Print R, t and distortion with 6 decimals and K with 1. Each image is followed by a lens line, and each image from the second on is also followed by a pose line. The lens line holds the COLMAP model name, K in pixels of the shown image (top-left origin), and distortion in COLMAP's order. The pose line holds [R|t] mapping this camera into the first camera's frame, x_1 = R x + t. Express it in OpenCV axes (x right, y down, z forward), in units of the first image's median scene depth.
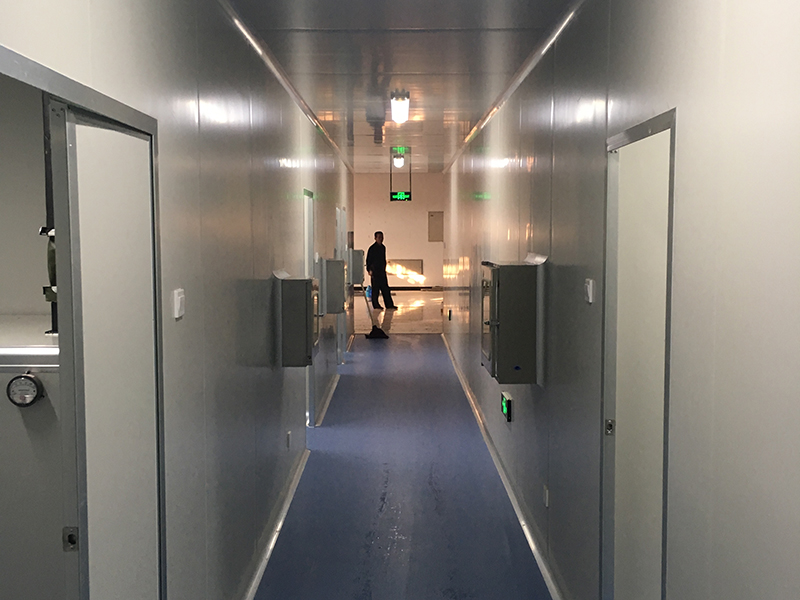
lens RADIAL K [[935.1, 0, 400.0], [0, 935.1, 300.0], [0, 0, 1]] dist [0.000425, 0.000499]
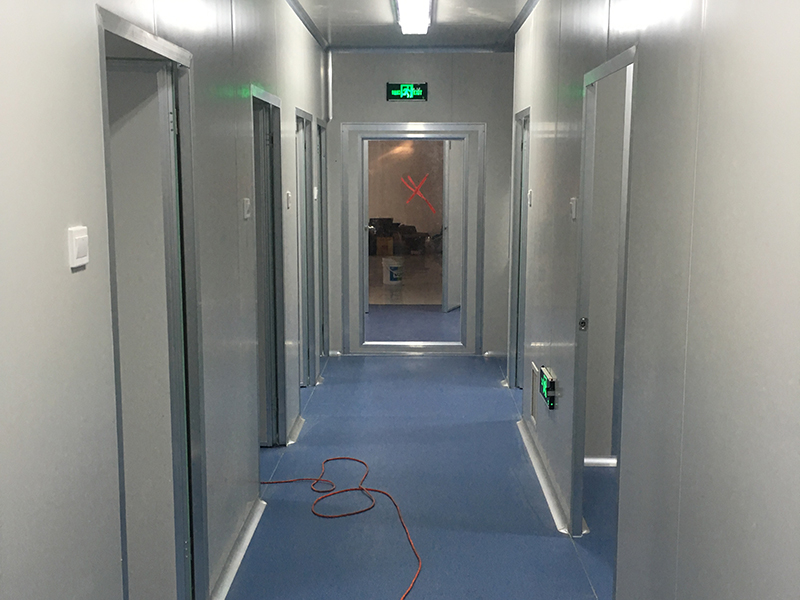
lens RADIAL K [[935.1, 0, 400.0], [0, 935.1, 300.0], [0, 0, 1]] dist [0.000425, 0.000499]
pose [[0.999936, 0.007165, -0.008737, 0.001400], [-0.006359, 0.996001, 0.089114, -0.022893], [0.009341, -0.089052, 0.995983, 0.261818]]
